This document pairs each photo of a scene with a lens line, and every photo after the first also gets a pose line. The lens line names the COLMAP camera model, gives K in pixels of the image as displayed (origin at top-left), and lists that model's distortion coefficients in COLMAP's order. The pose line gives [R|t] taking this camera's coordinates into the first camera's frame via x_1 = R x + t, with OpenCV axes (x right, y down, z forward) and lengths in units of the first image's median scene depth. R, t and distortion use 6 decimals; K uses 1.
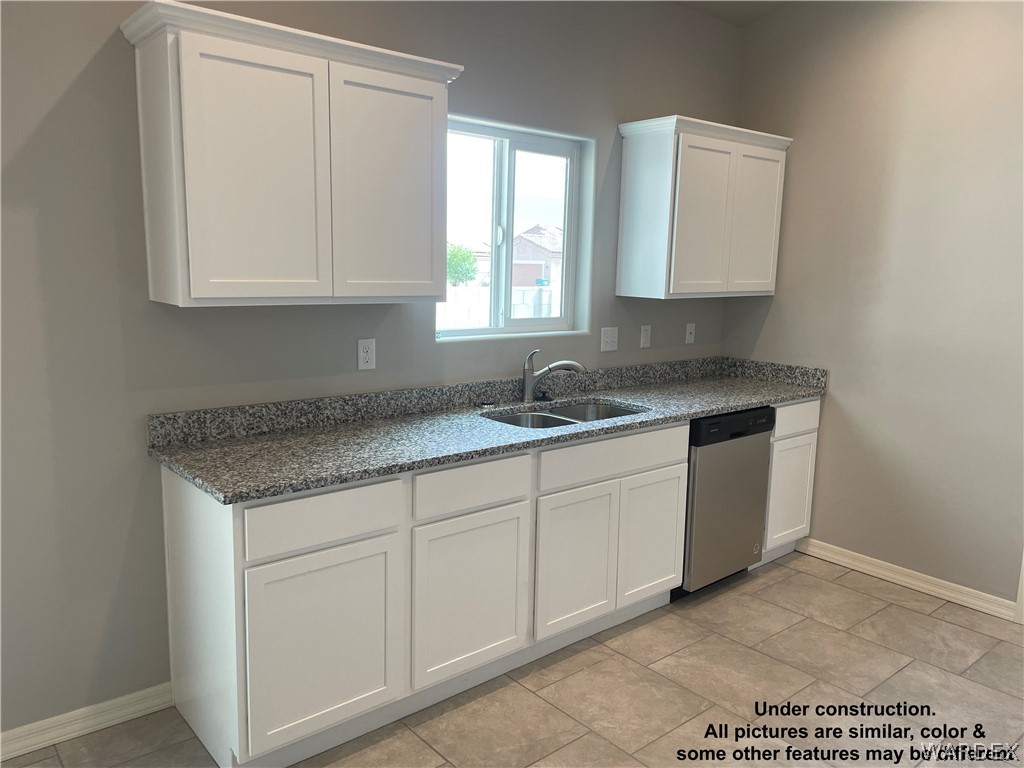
lens RADIAL K [[781.4, 0, 511.2], [0, 781.4, 385.3], [0, 0, 1]] dist [0.076676, -0.099506]
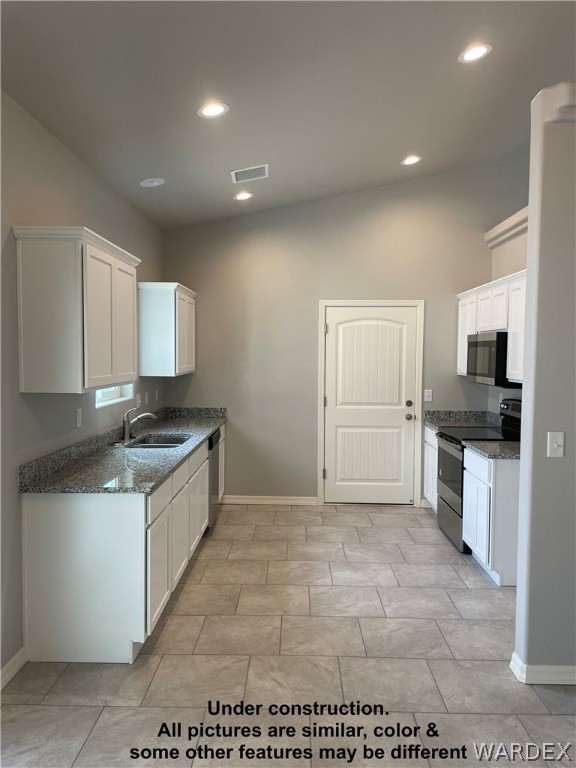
lens RADIAL K [[586.1, 0, 290.7], [0, 586.1, 382.9], [0, 0, 1]] dist [0.076676, -0.099506]
pose [[0.657127, -0.057967, 0.751547, -0.705322], [0.126927, 0.991311, -0.034521, -0.012017], [-0.743016, 0.118076, 0.658775, -0.131635]]
